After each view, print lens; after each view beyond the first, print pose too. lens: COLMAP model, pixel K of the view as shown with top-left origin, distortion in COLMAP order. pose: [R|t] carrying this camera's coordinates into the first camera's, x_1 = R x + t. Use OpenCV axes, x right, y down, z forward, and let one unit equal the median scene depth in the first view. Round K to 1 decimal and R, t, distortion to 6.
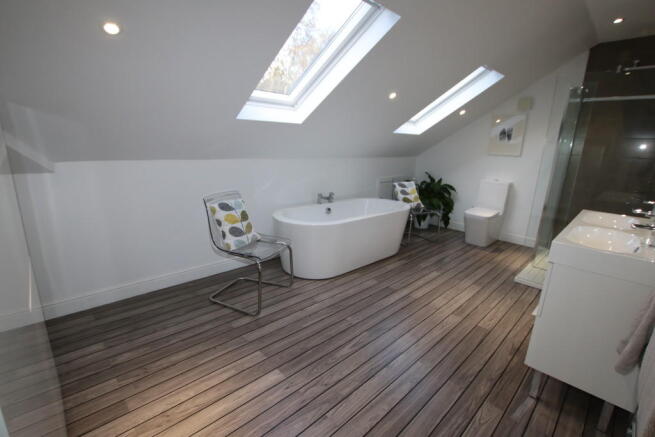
lens RADIAL K [[303.9, 0, 330.3], [0, 303.9, 220.5], [0, 0, 1]] dist [-0.016860, 0.000431]
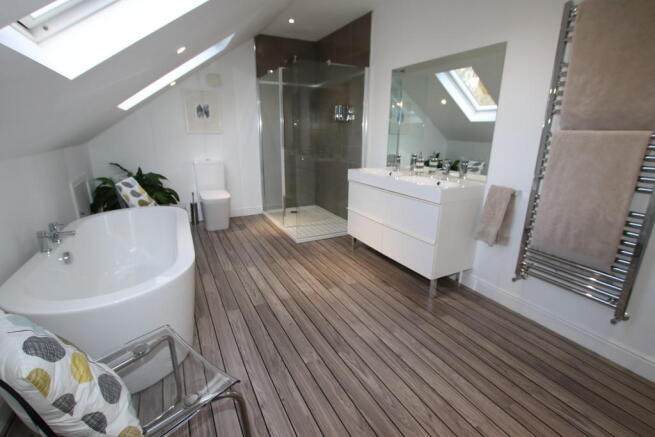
lens RADIAL K [[303.9, 0, 326.3], [0, 303.9, 220.2], [0, 0, 1]] dist [-0.016860, 0.000431]
pose [[0.318884, -0.305535, 0.897196, -0.381523], [0.240807, 0.941671, 0.235092, -0.131939], [-0.916692, 0.141084, 0.373859, 0.480734]]
